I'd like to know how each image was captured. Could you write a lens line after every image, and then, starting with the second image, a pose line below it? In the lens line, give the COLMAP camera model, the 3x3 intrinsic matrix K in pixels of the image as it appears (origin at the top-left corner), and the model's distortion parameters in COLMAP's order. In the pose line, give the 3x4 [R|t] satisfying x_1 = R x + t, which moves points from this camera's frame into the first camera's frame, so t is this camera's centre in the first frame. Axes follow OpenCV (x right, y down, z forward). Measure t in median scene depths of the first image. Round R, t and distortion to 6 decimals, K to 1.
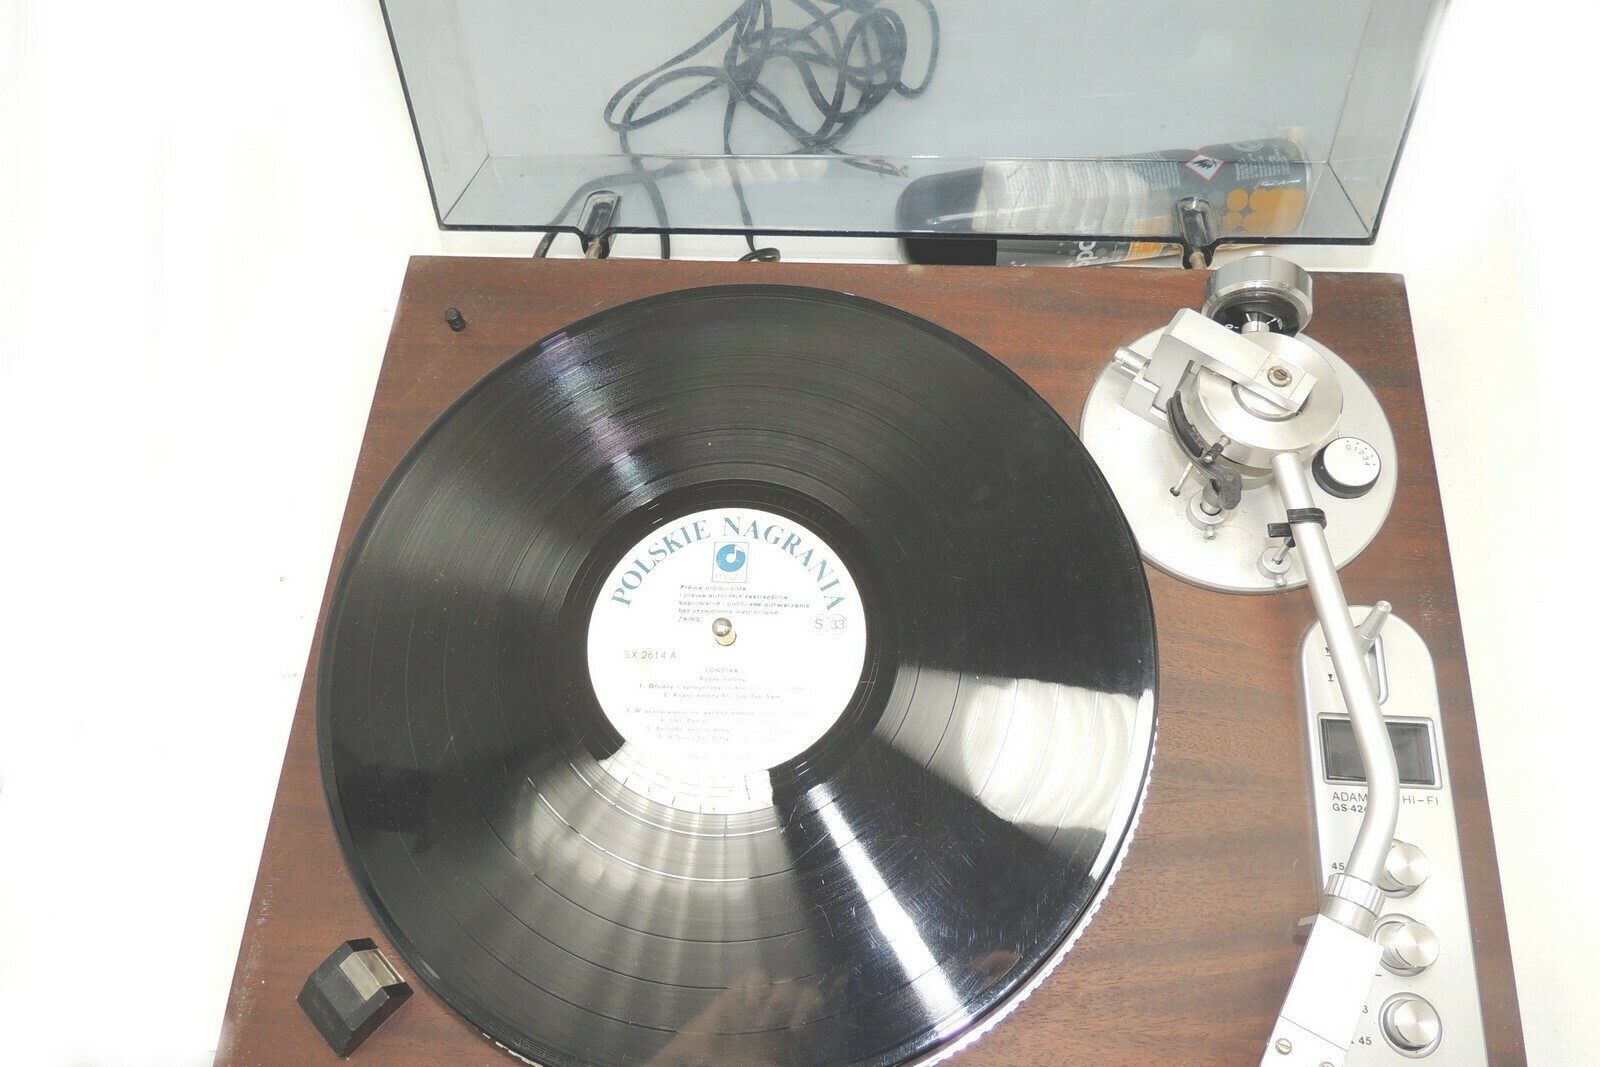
lens RADIAL K [[1140.7, 0, 811.2], [0, 1140.7, 534.1], [0, 0, 1]] dist [-0.005688, -0.006996]
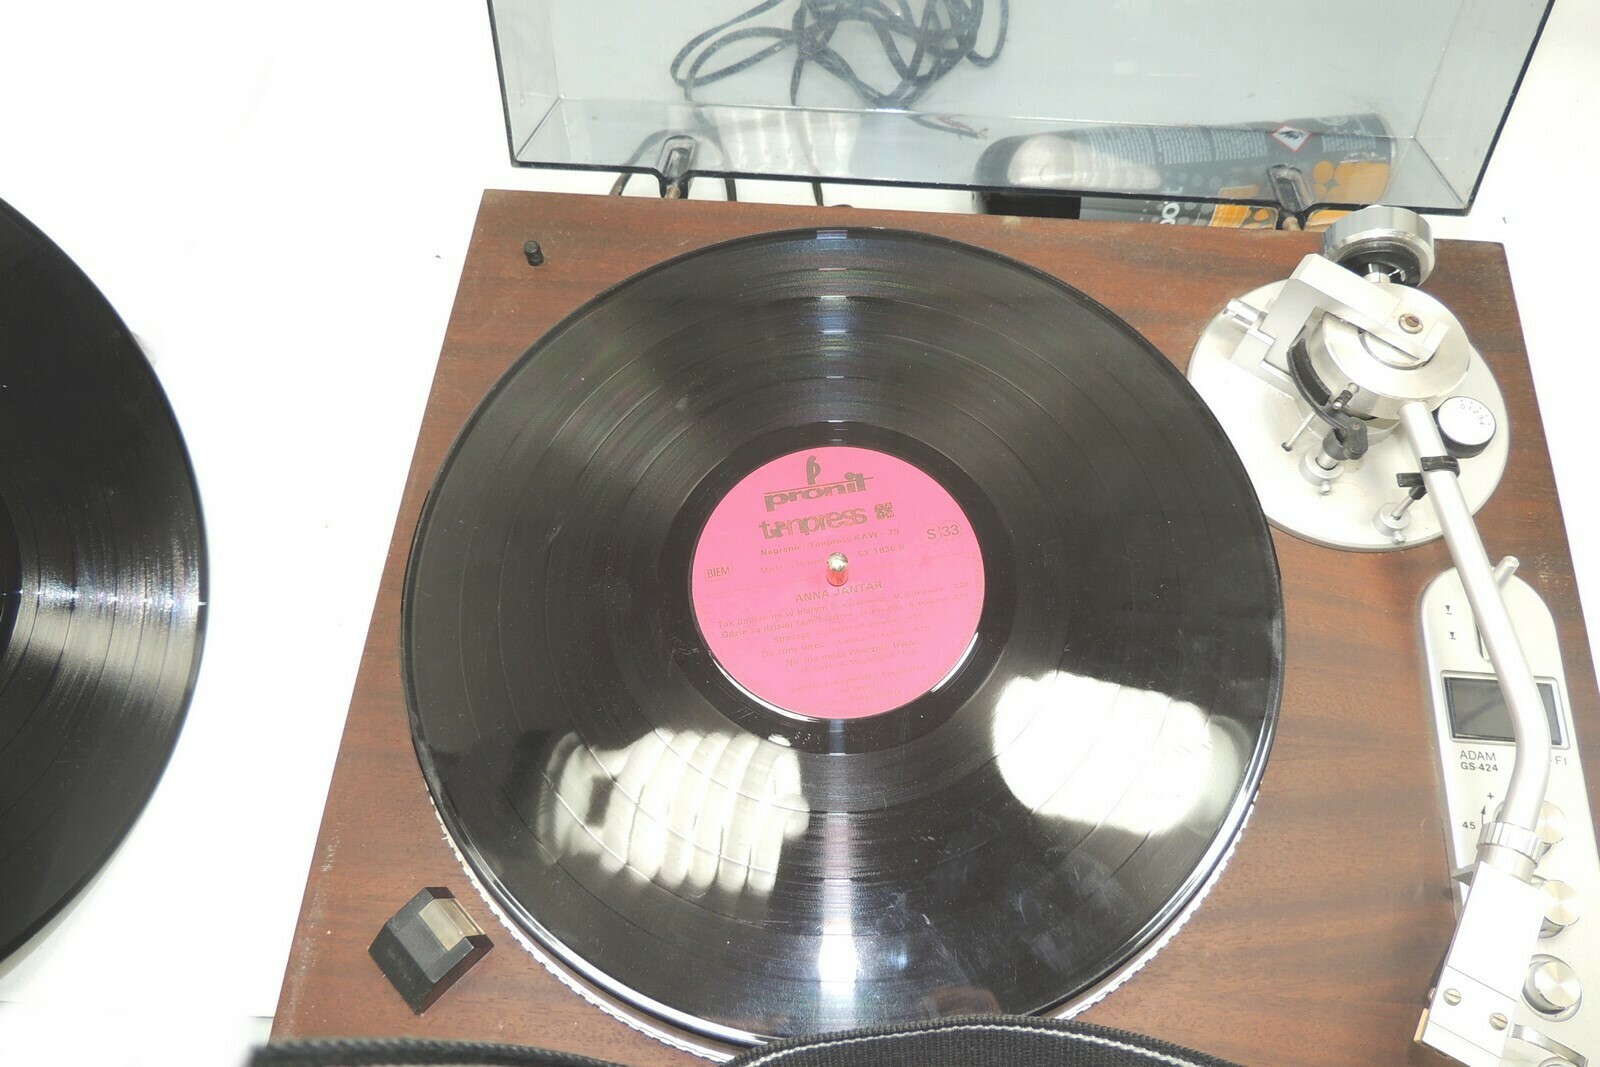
lens RADIAL K [[1140.7, 0, 817.6], [0, 1140.7, 532.3], [0, 0, 1]] dist [-0.005688, -0.006996]
pose [[0.998679, 0.029953, 0.041743, -0.126976], [-0.028770, 0.999175, -0.028668, 0.079509], [-0.042567, 0.027429, 0.998717, 0.046750]]
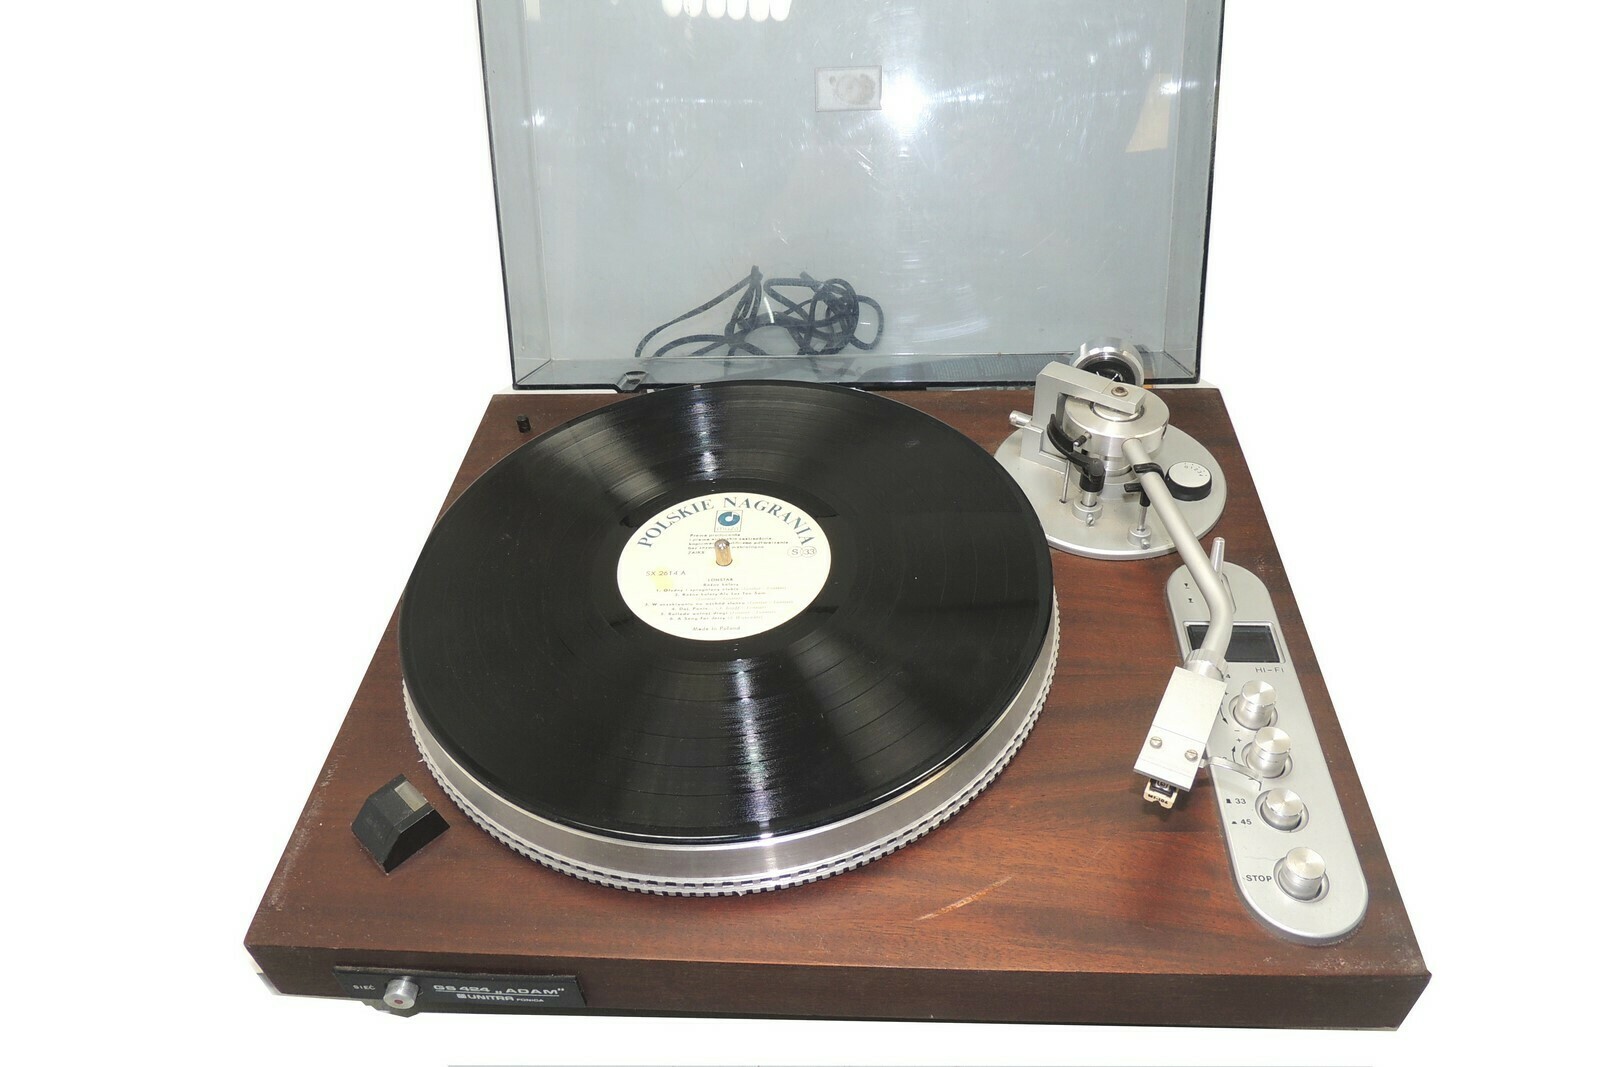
lens RADIAL K [[1140.7, 0, 801.9], [0, 1140.7, 528.9], [0, 0, 1]] dist [-0.005688, -0.006996]
pose [[0.999875, 0.007119, 0.014098, -0.004004], [-0.000311, 0.901347, -0.433097, 0.598883], [-0.015791, 0.433039, 0.901237, -0.190262]]
